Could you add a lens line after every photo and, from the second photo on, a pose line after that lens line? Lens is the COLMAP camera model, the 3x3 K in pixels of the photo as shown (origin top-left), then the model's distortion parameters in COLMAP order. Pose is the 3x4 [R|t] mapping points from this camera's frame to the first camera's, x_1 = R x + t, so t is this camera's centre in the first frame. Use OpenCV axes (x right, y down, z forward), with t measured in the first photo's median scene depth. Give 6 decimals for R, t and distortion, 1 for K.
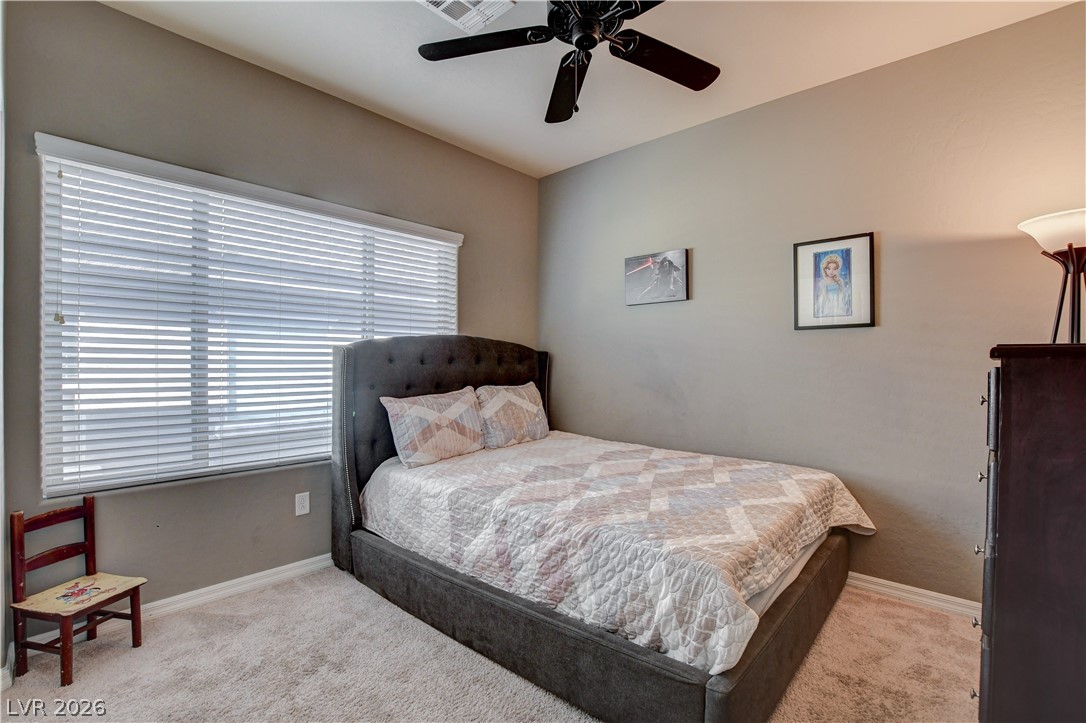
lens RADIAL K [[479.2, 0, 540.8], [0, 479.2, 364.2], [0, 0, 1]] dist [-0.031833, 0.000217]
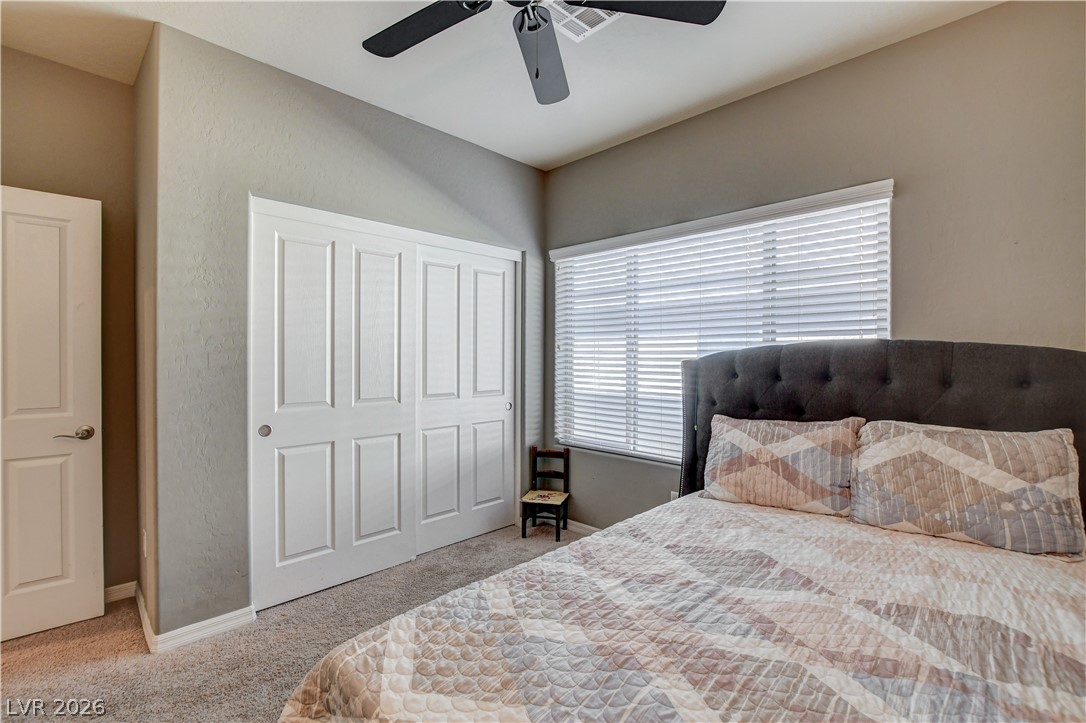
lens RADIAL K [[479.2, 0, 551.3], [0, 479.2, 355.7], [0, 0, 1]] dist [-0.031833, 0.000217]
pose [[-0.020536, -0.005874, -0.999772, 0.682752], [-0.011921, 0.999913, -0.005630, -0.040097], [0.999718, 0.011802, -0.020604, 0.810438]]
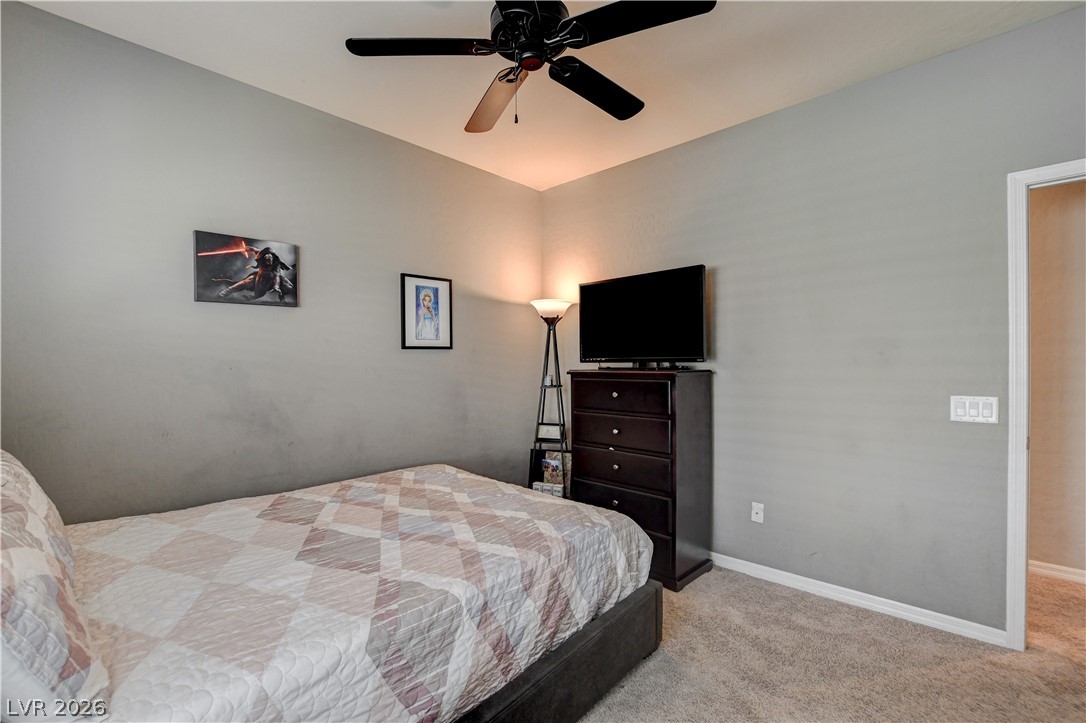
lens RADIAL K [[479.2, 0, 538.4], [0, 479.2, 361.9], [0, 0, 1]] dist [-0.031833, 0.000217]
pose [[0.023888, -0.005152, 0.999701, -0.676699], [0.014393, 0.999885, 0.004809, -0.047486], [-0.999611, 0.014274, 0.023959, 0.731308]]
